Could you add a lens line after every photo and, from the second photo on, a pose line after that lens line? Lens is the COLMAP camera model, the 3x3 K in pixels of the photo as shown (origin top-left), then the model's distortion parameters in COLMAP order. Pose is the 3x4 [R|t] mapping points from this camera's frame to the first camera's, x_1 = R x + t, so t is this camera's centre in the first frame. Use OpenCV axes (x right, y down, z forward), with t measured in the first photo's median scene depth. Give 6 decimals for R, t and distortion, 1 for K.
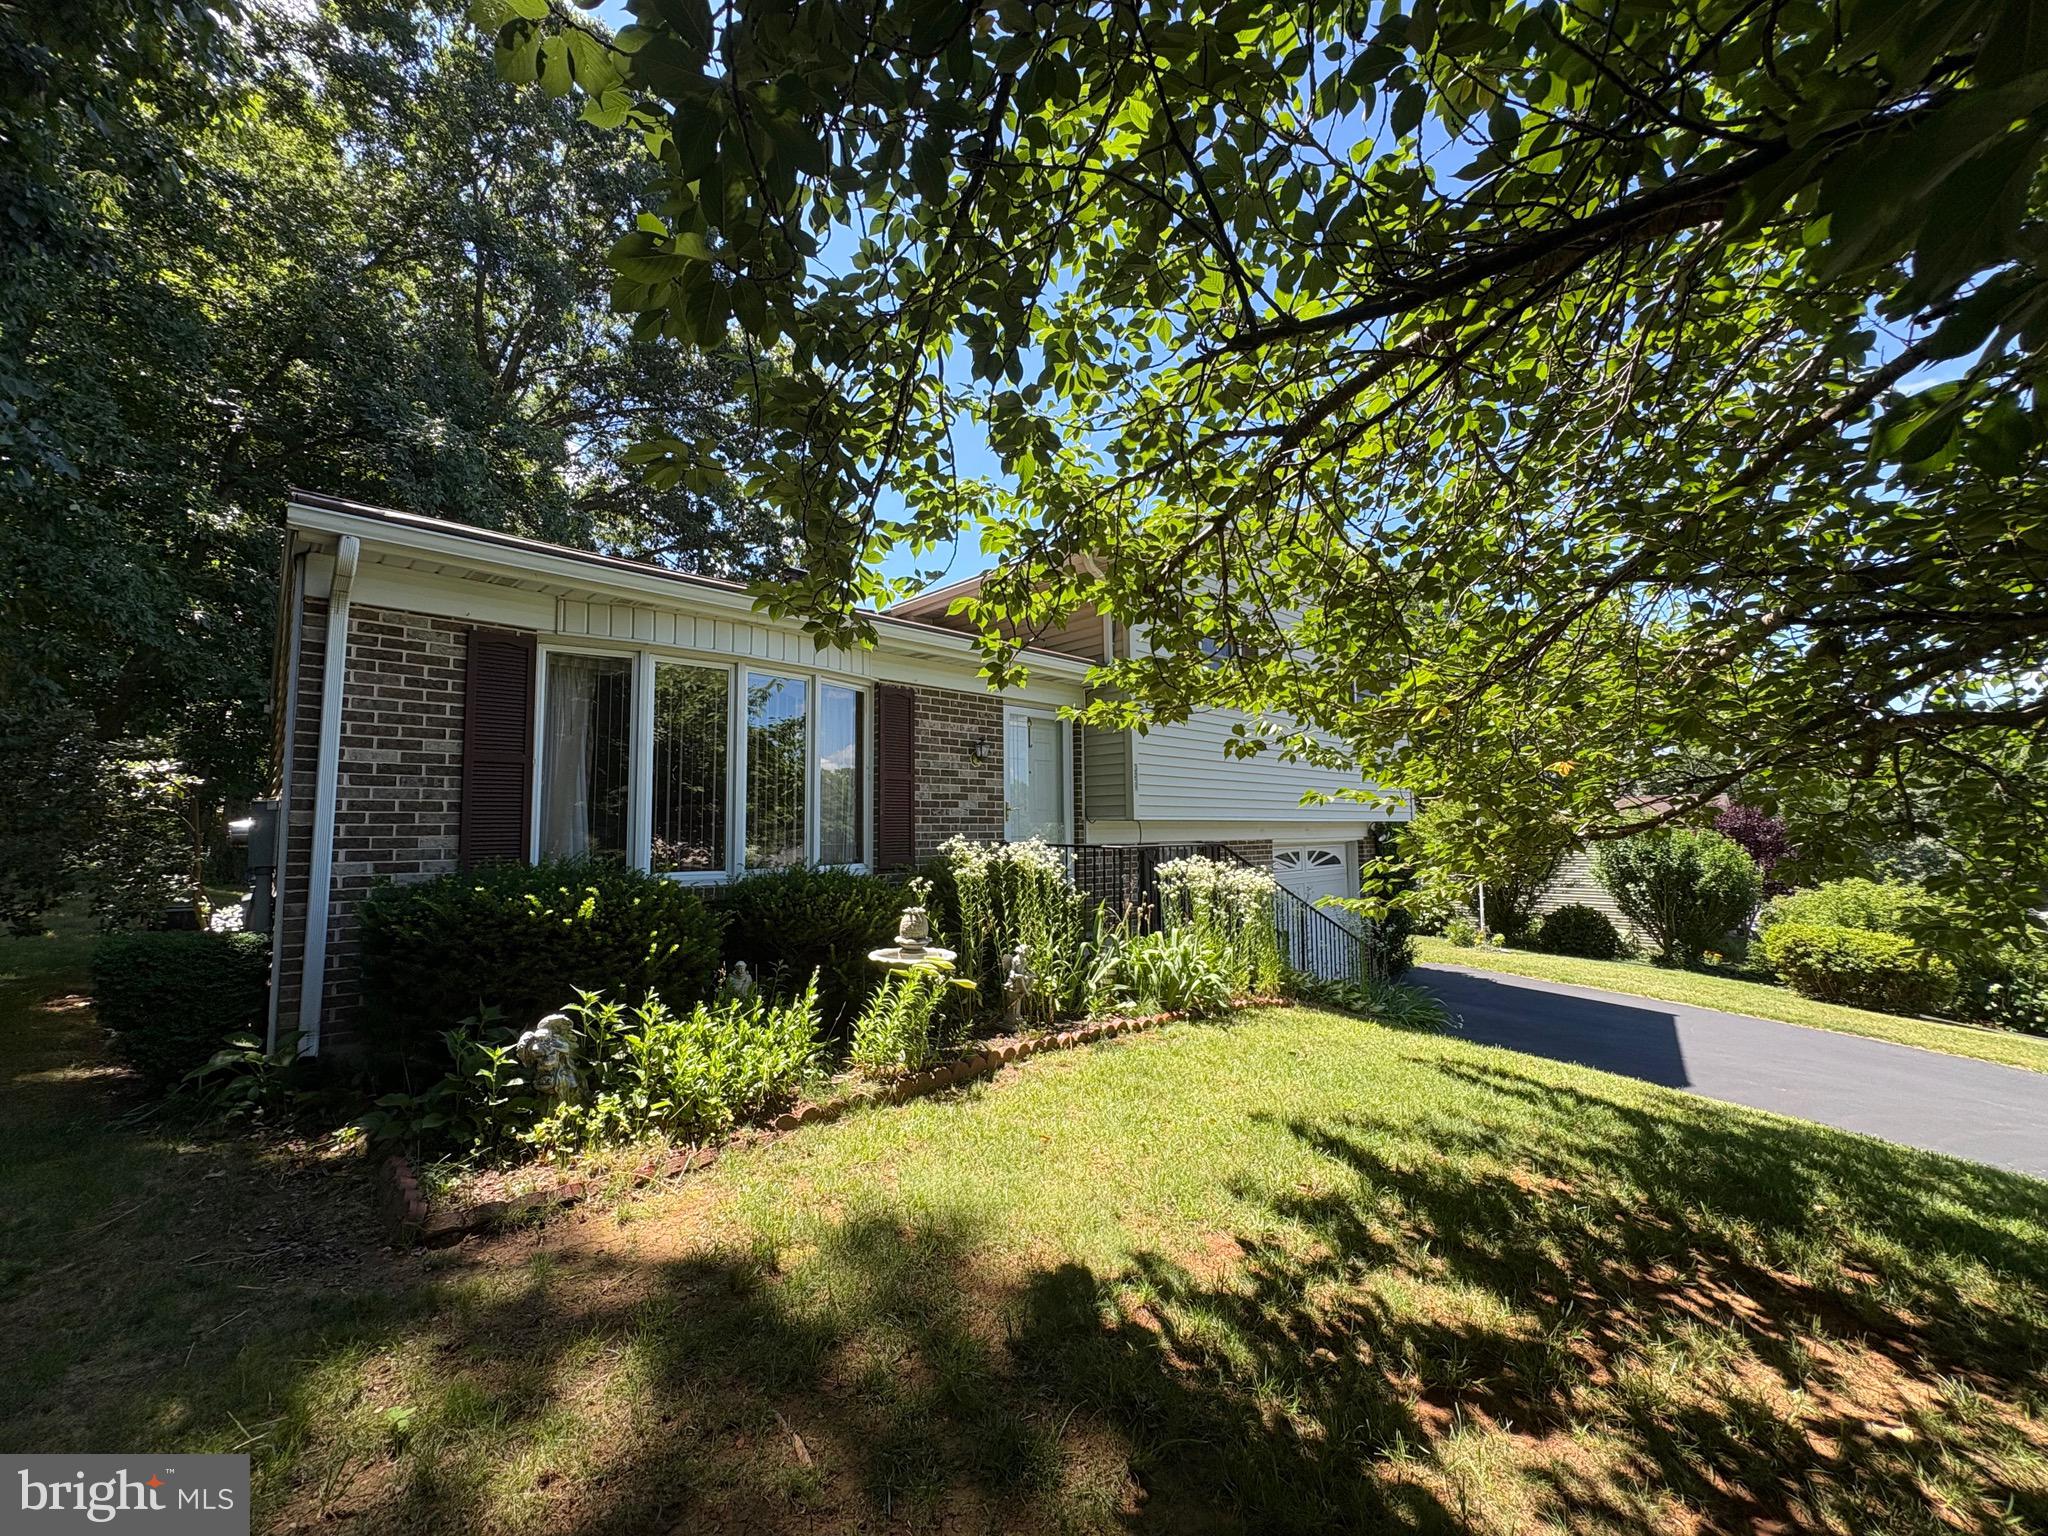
lens RADIAL K [[812.8, 0, 1025.7], [0, 812.8, 769.6], [0, 0, 1]] dist [-0.001630, 0.000197]
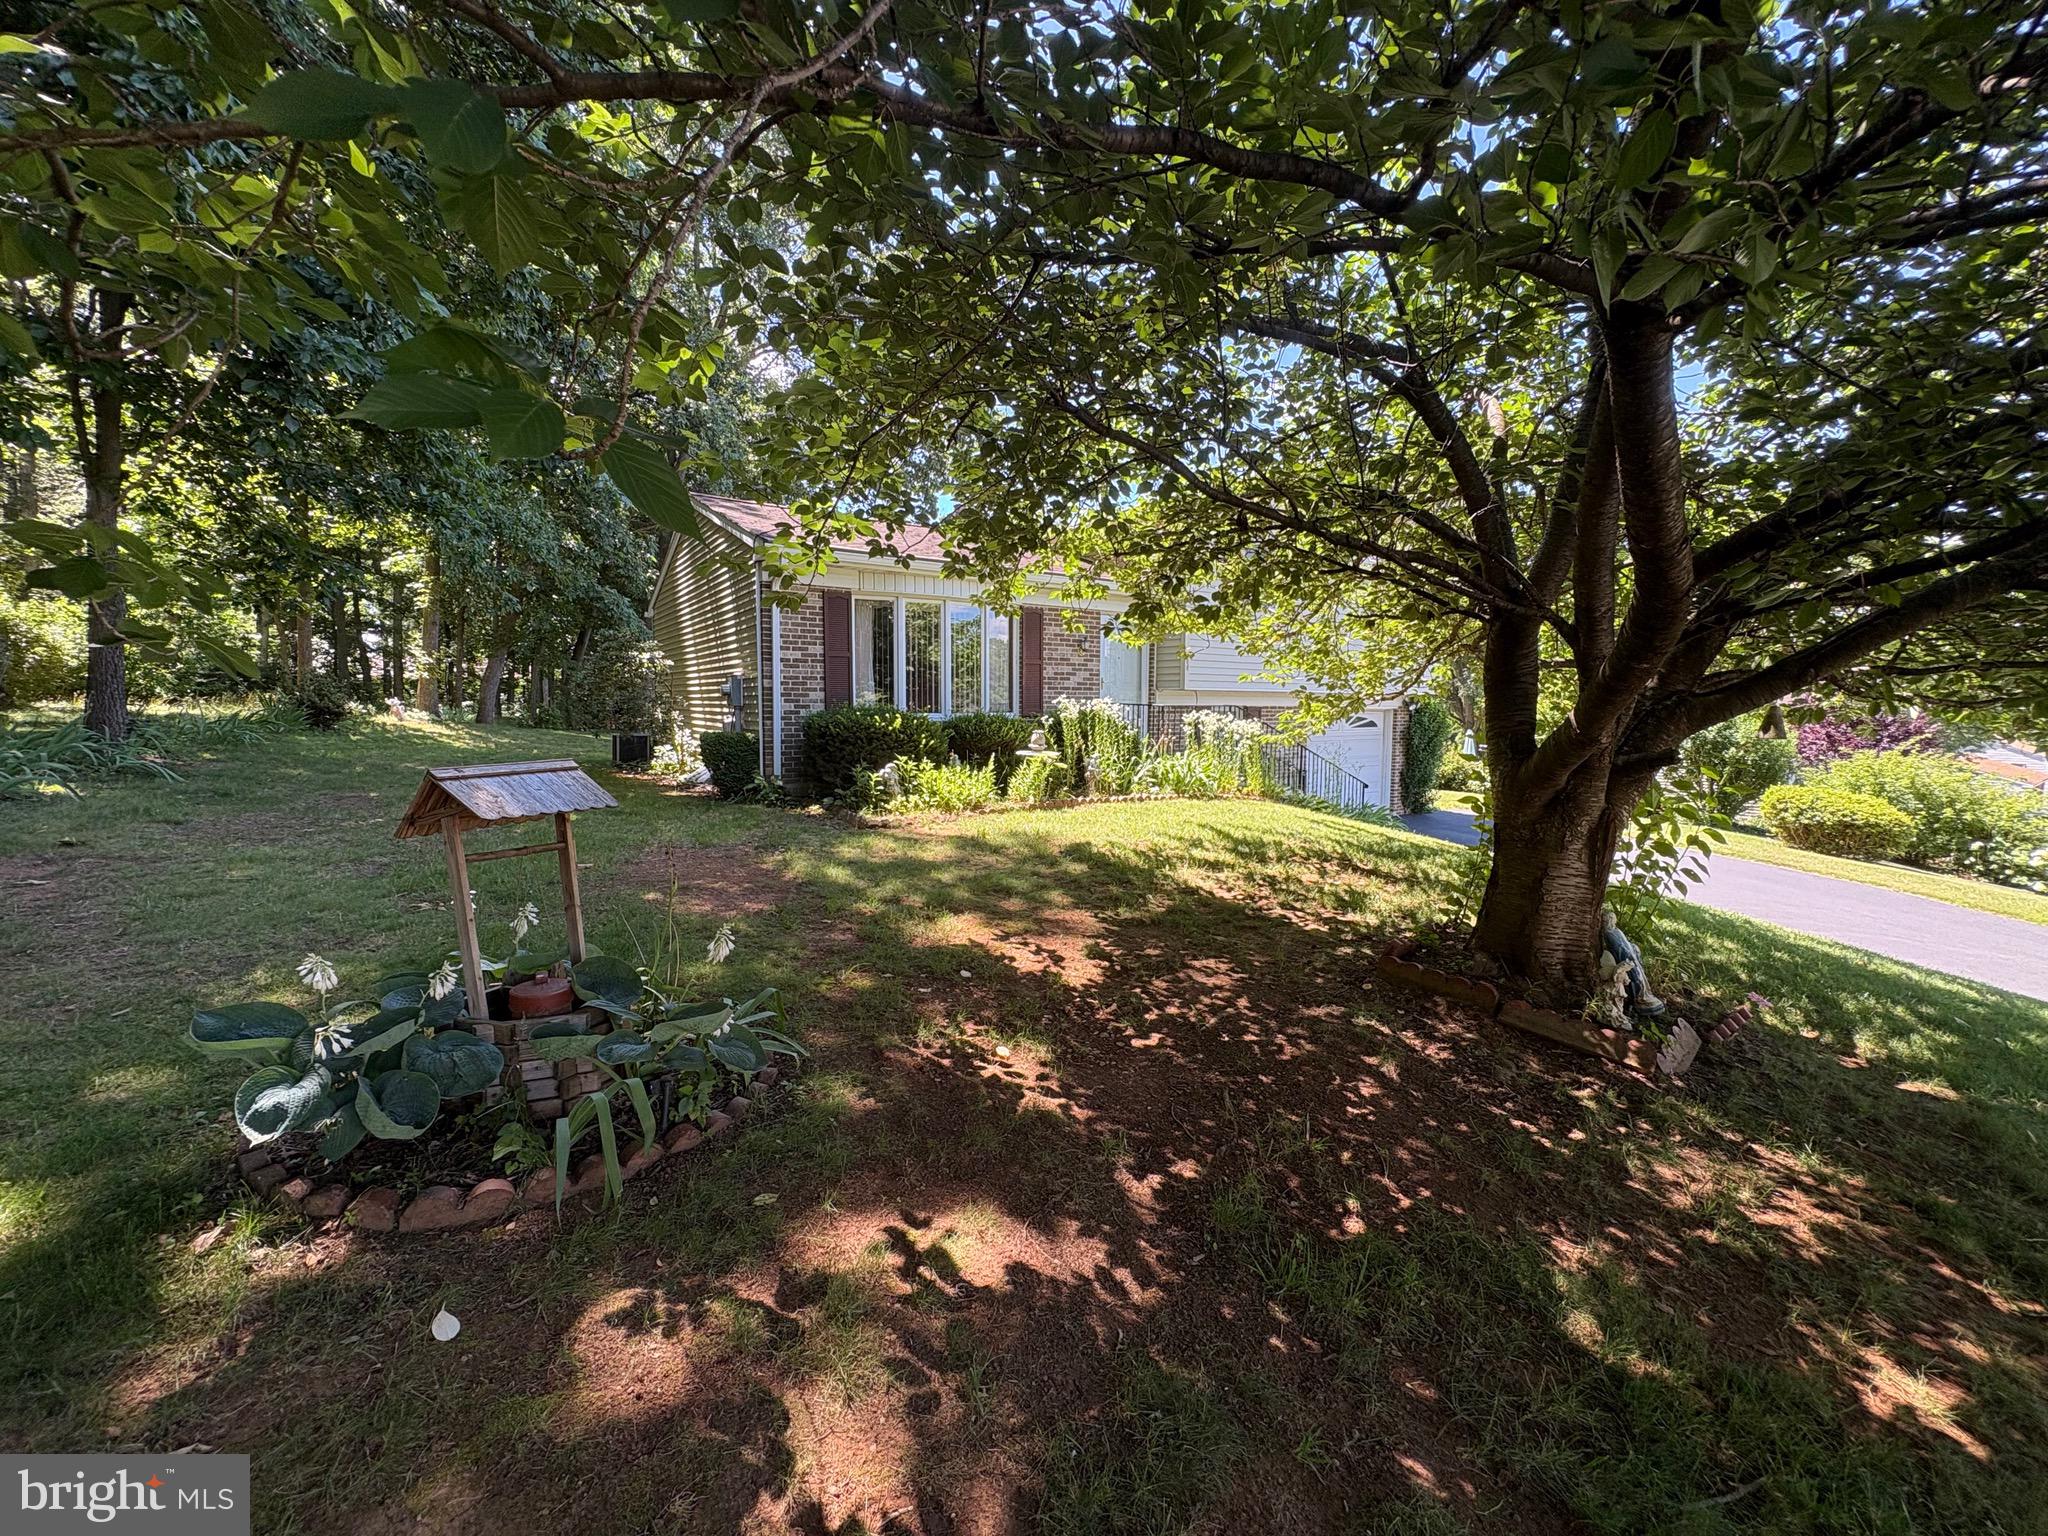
lens RADIAL K [[812.8, 0, 1025.7], [0, 812.8, 769.6], [0, 0, 1]] dist [-0.001630, 0.000197]
pose [[0.983969, 0.027270, -0.176241, 0.168625], [0.000403, 0.987897, 0.155111, -0.041512], [0.178338, -0.152696, 0.972049, -0.873462]]
